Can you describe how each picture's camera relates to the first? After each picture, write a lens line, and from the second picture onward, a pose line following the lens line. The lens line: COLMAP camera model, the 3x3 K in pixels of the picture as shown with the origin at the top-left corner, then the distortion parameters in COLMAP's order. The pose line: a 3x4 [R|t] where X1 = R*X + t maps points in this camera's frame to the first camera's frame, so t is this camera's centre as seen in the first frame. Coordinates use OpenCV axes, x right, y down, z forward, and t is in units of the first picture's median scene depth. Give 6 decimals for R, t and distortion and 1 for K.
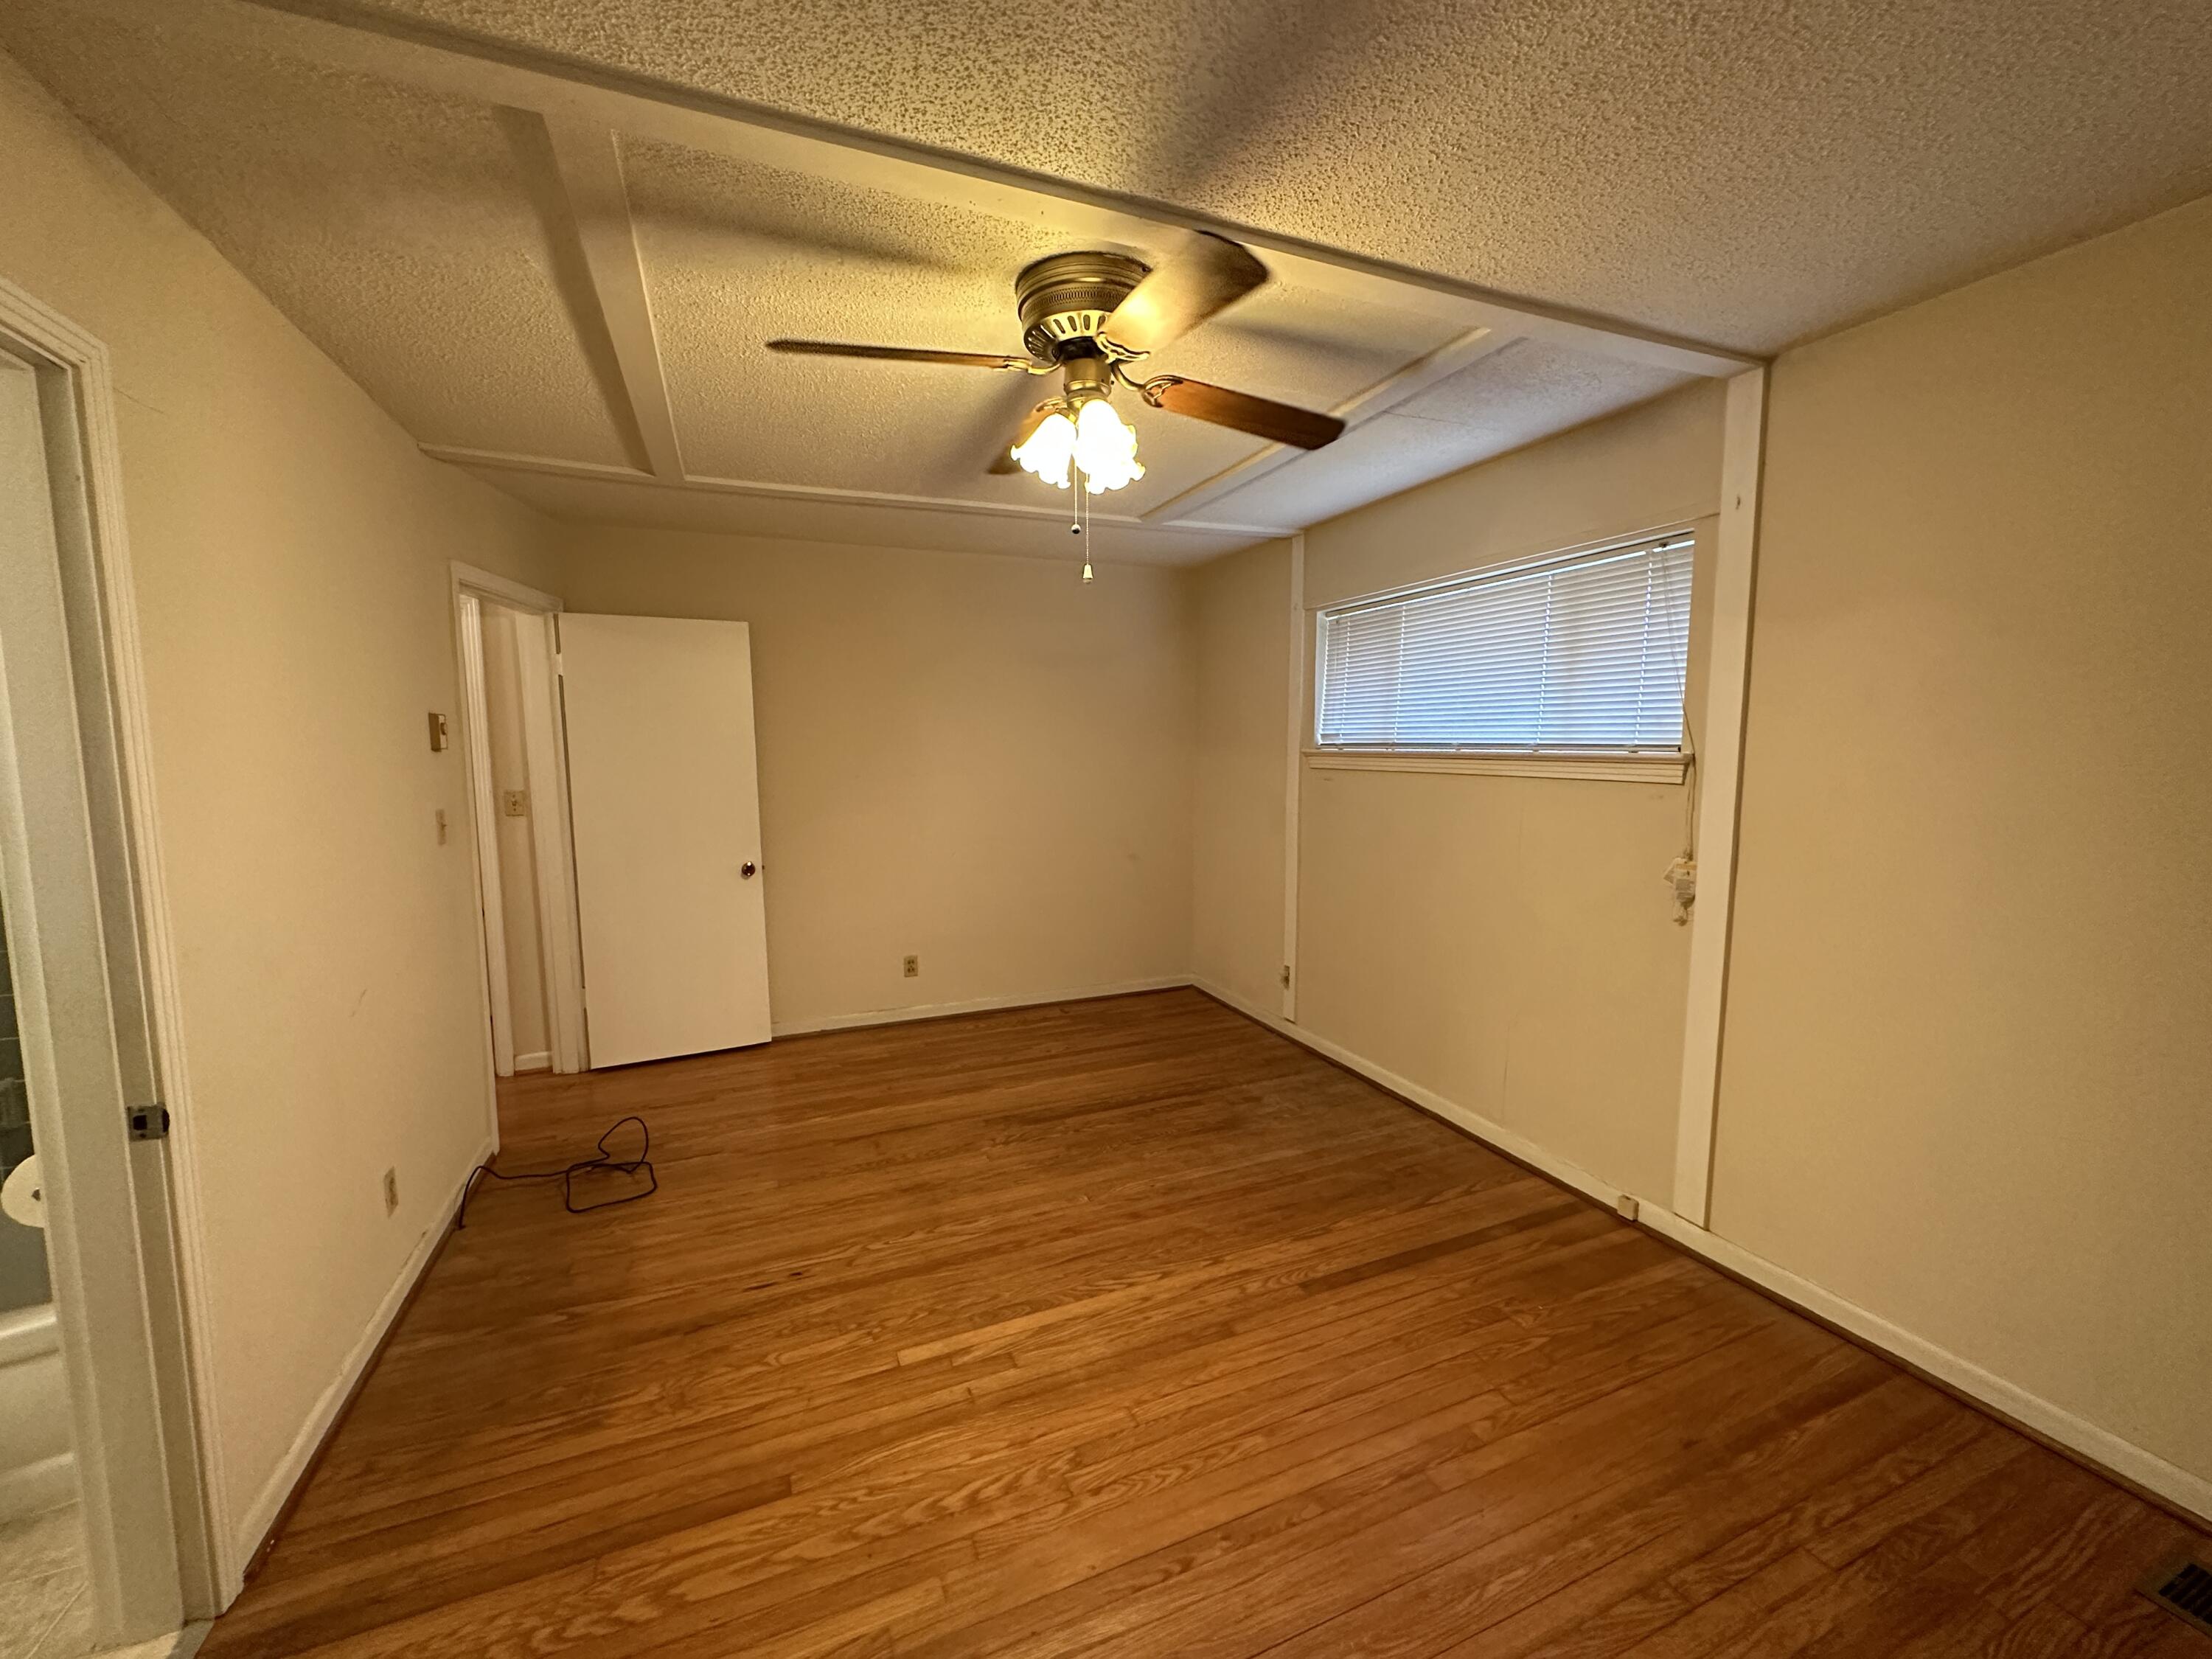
lens RADIAL K [[879.5, 0, 1101.9], [0, 879.5, 840.0], [0, 0, 1]] dist [-0.001874, 0.000296]
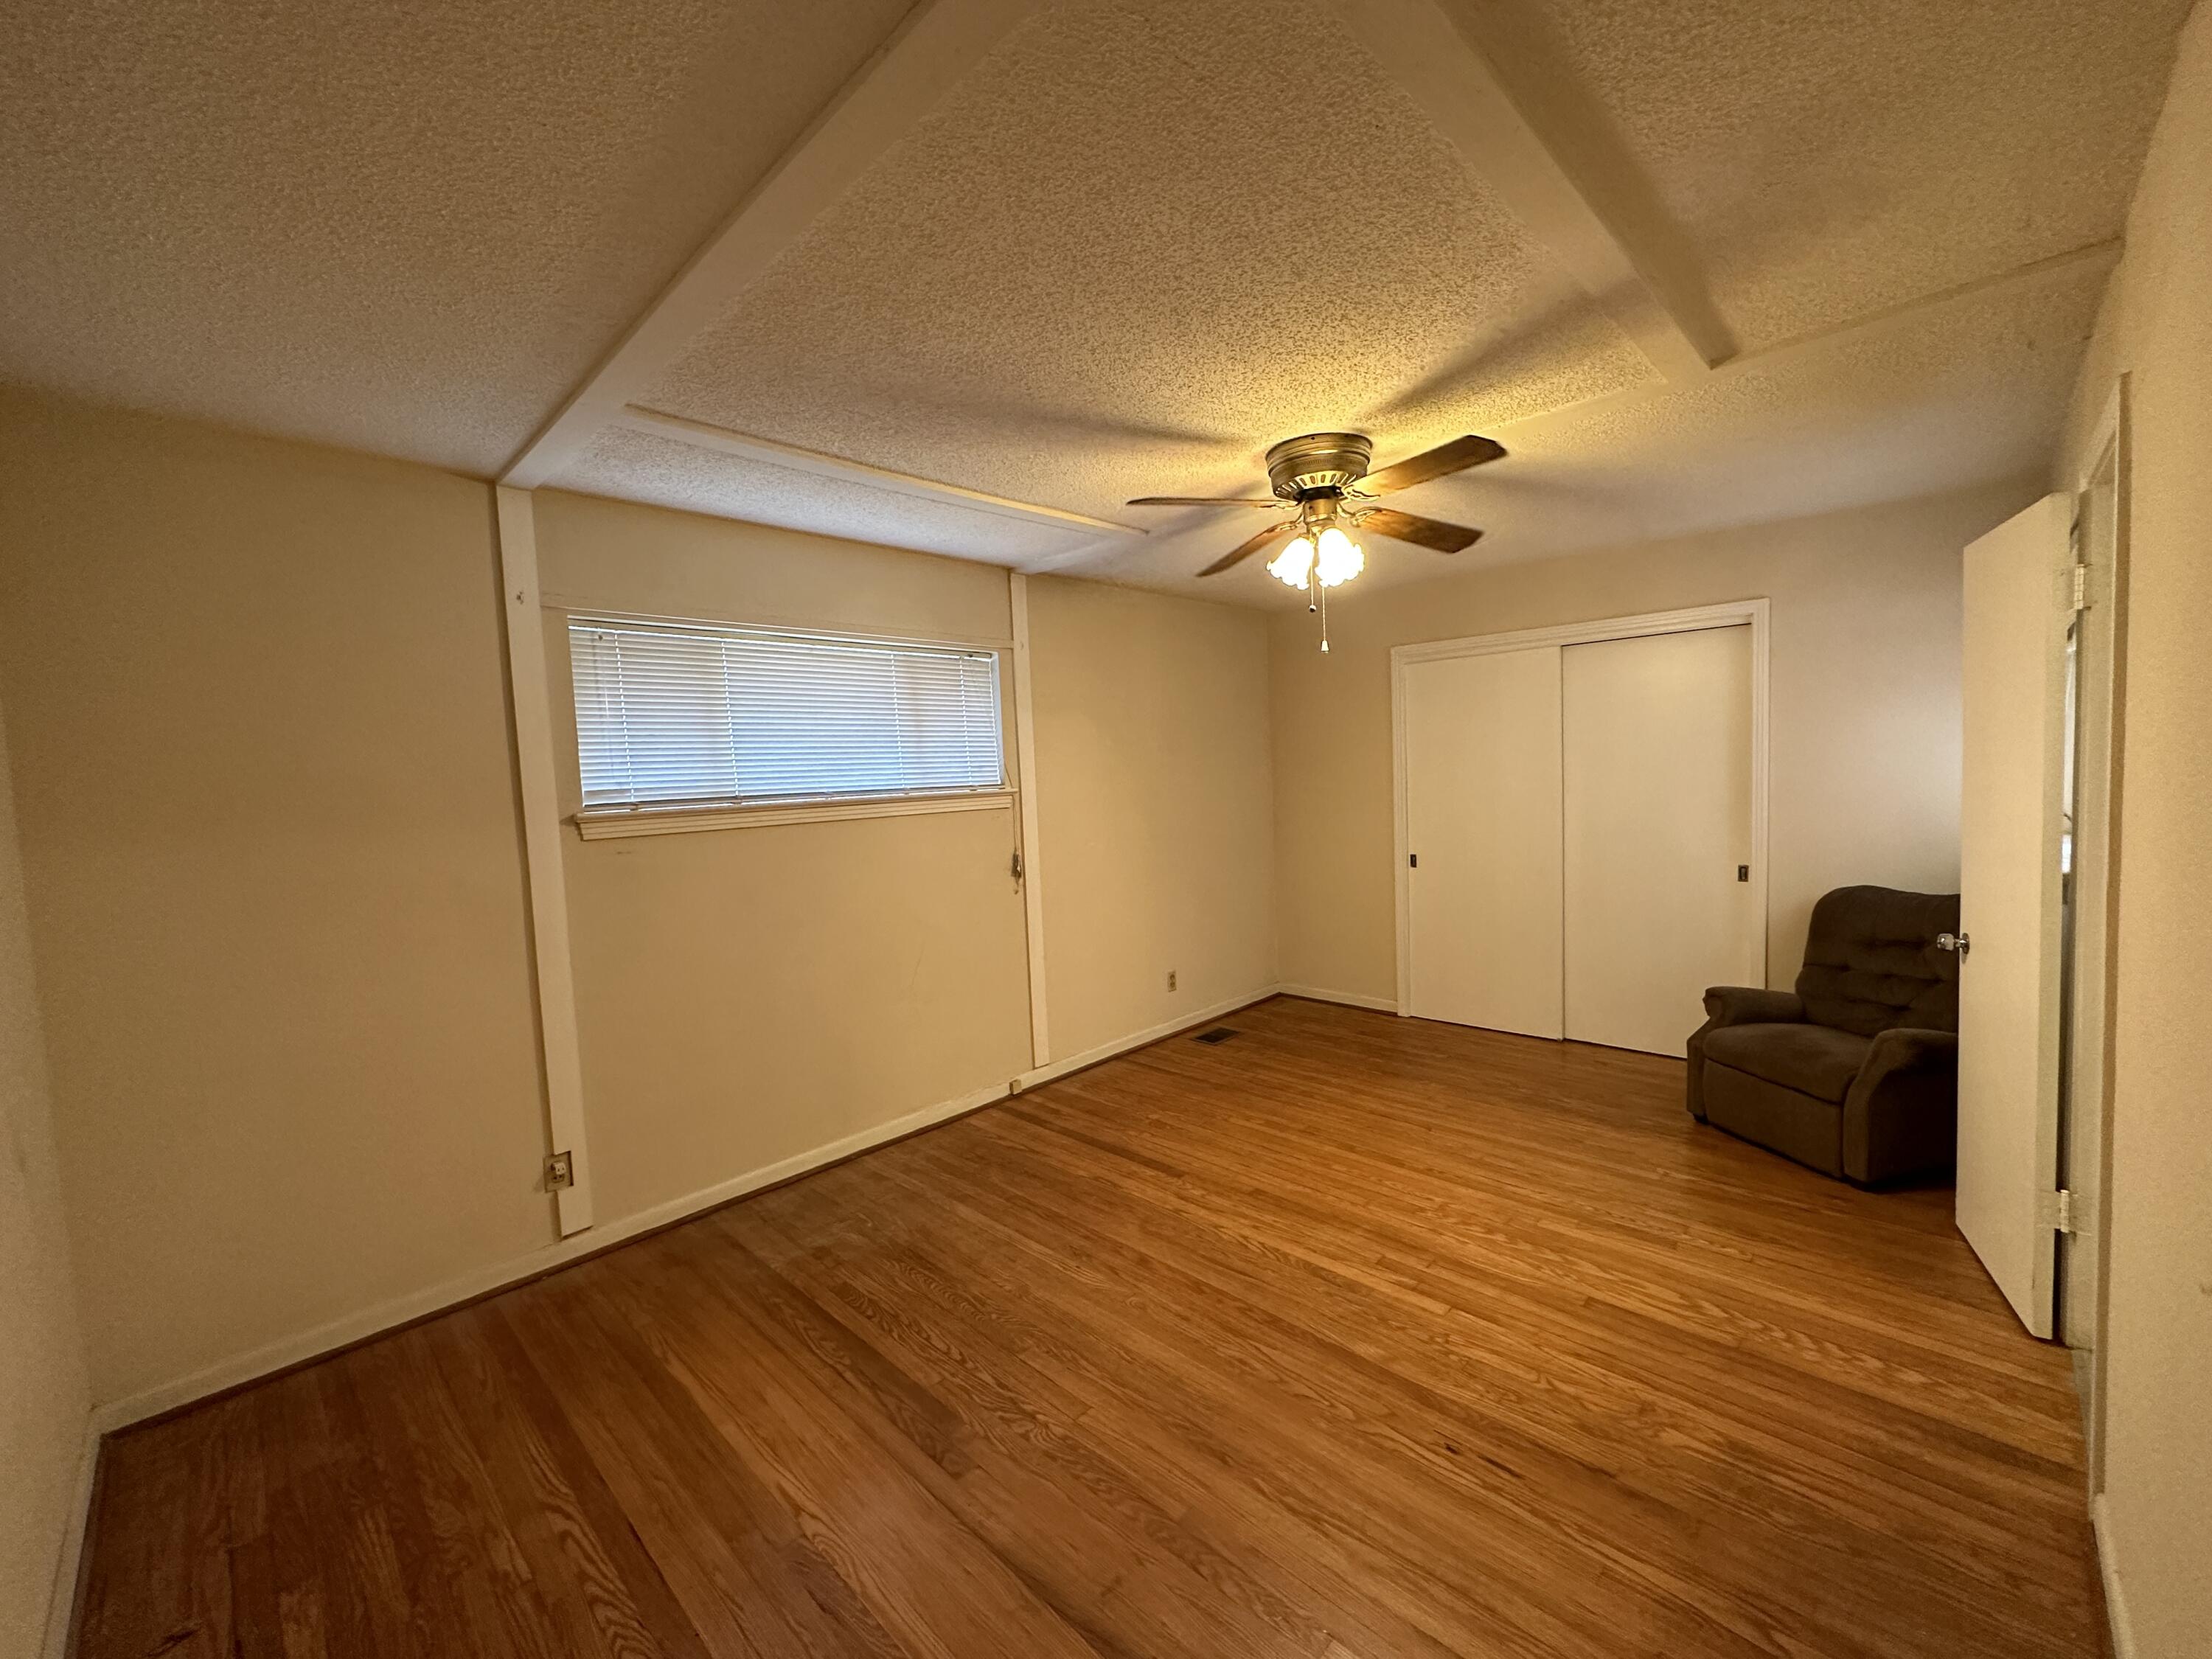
lens RADIAL K [[879.5, 0, 1113.3], [0, 879.5, 823.5], [0, 0, 1]] dist [-0.001874, 0.000296]
pose [[-0.398709, -0.029793, 0.916593, -0.891193], [0.149705, 0.983951, 0.097103, -0.159522], [-0.904776, 0.175935, -0.387850, 1.427305]]
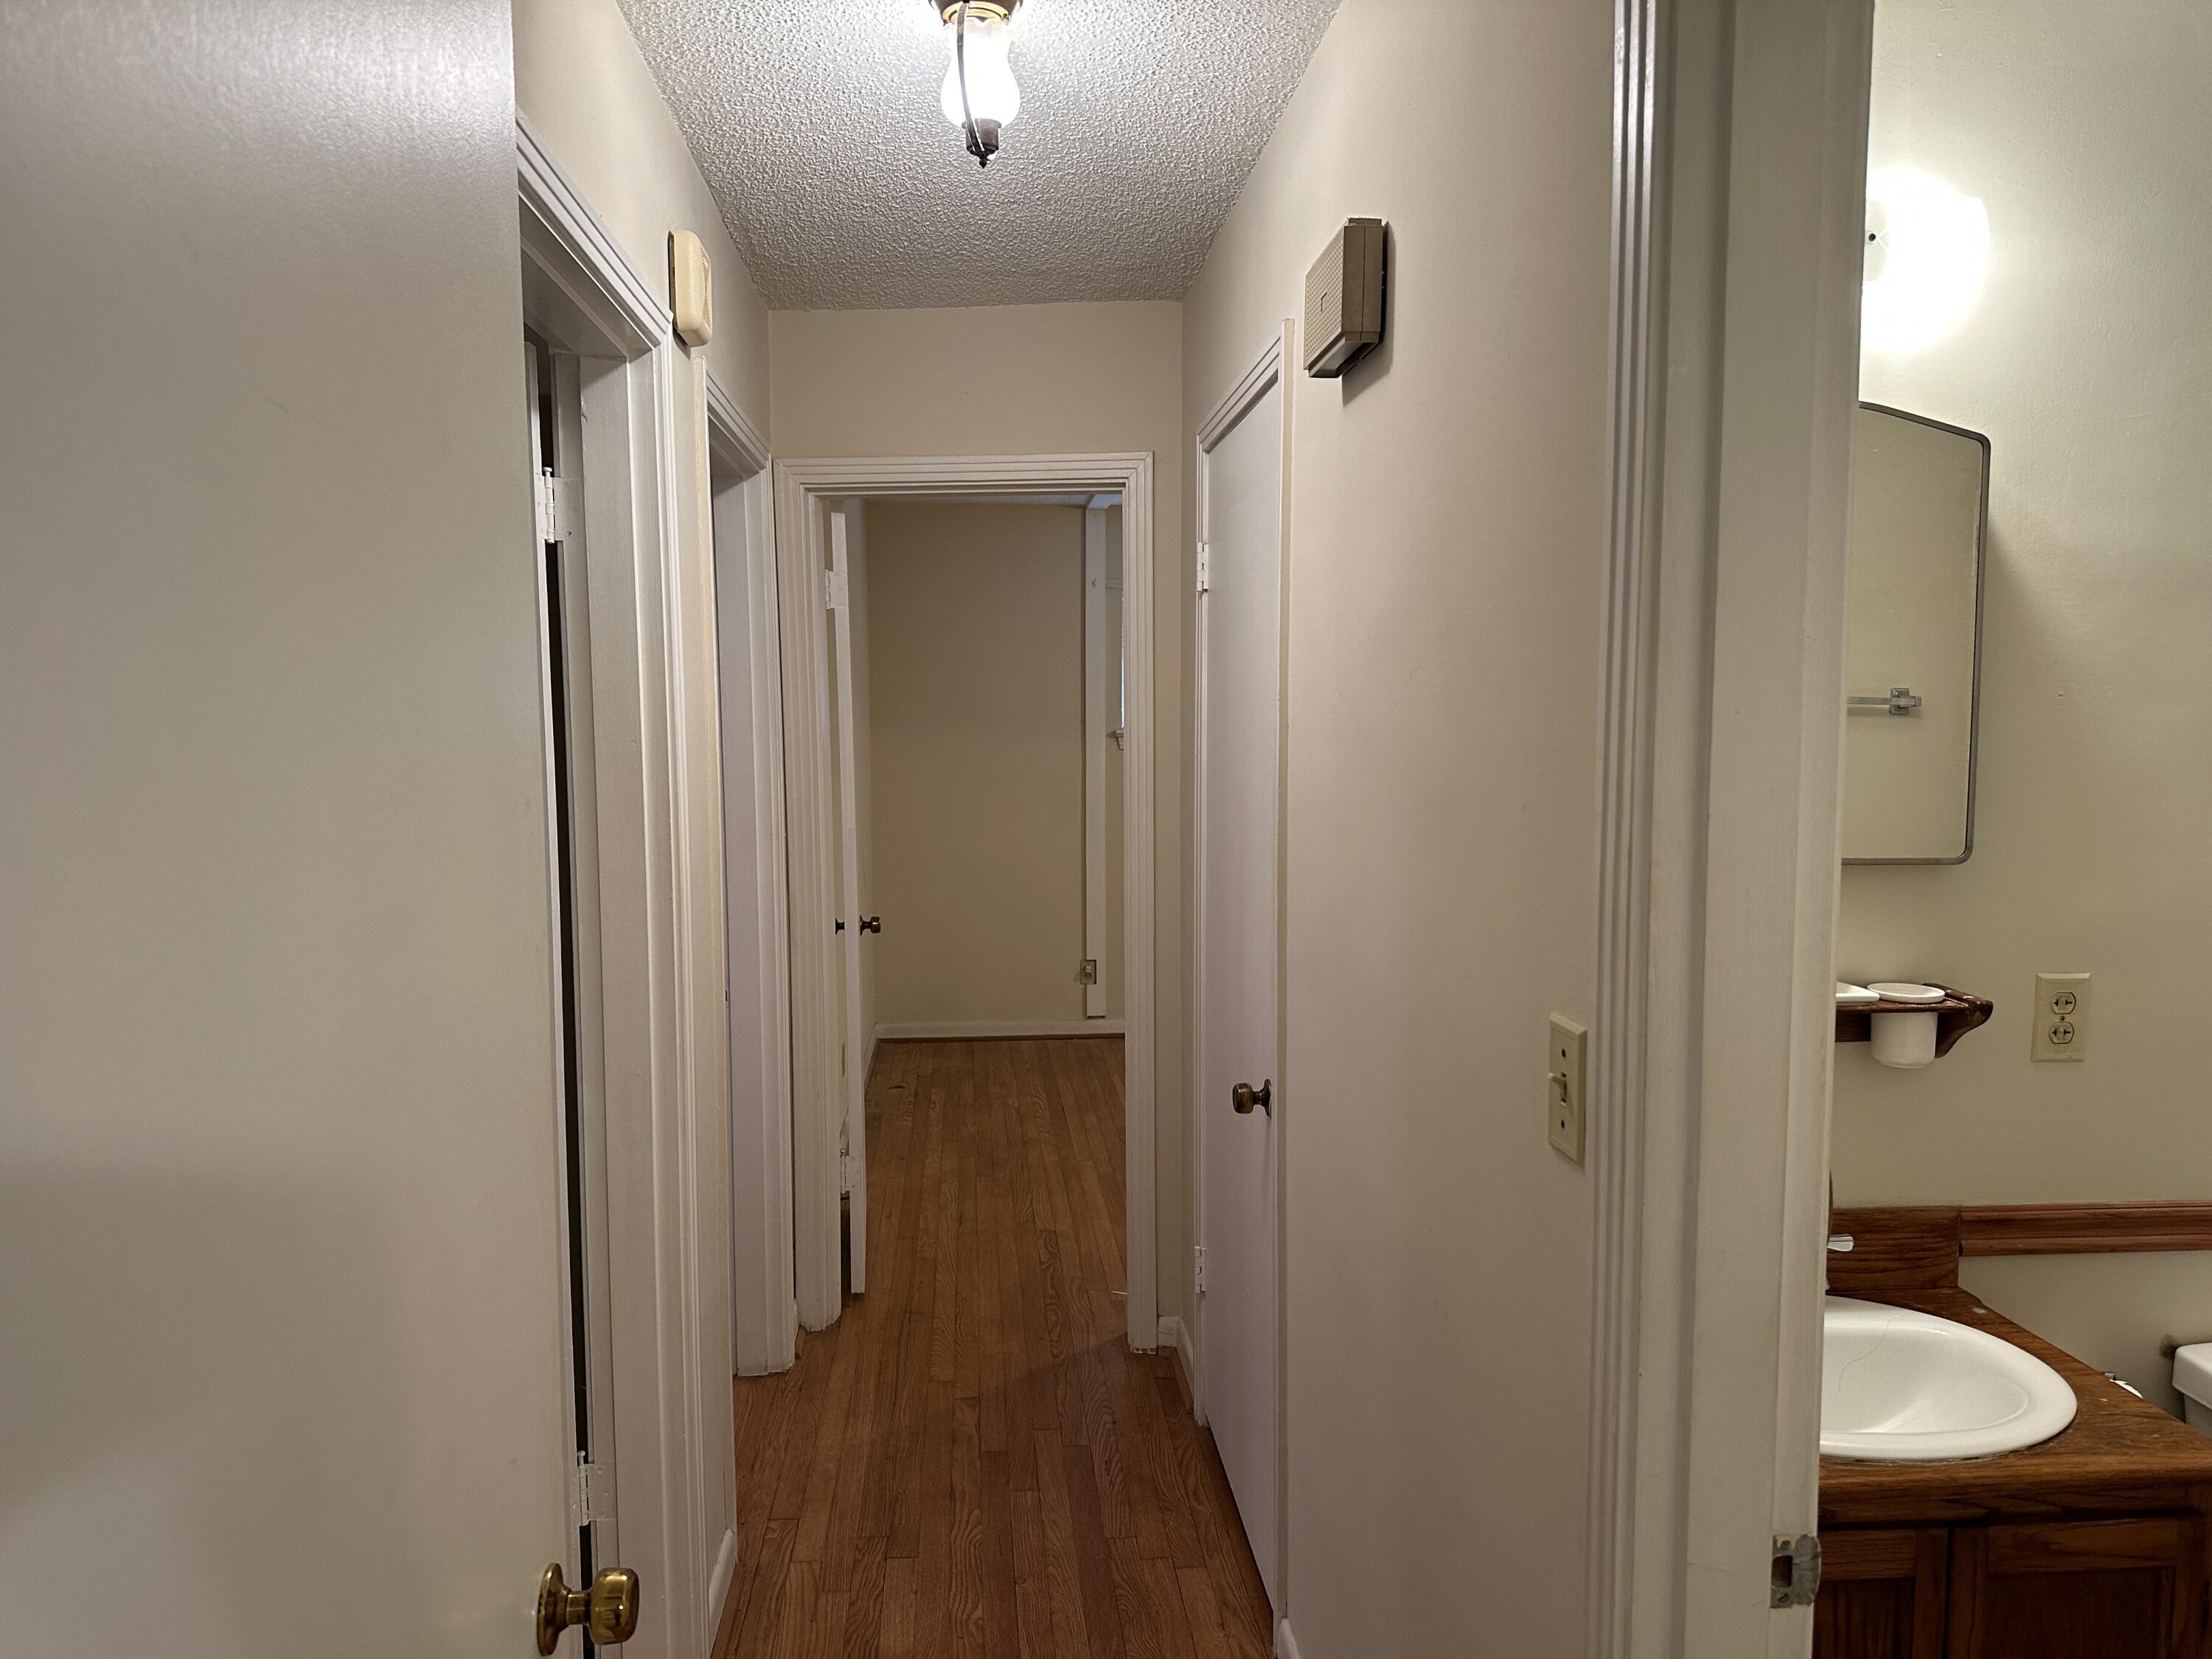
lens RADIAL K [[1546.2, 0, 1107.6], [0, 1546.2, 831.4], [0, 0, 1]] dist [0.044240, -0.037367]
pose [[0.297644, -0.069316, 0.952157, -2.285587], [0.103412, 0.993833, 0.040023, -0.097373], [-0.949060, 0.086552, 0.302976, 0.795171]]
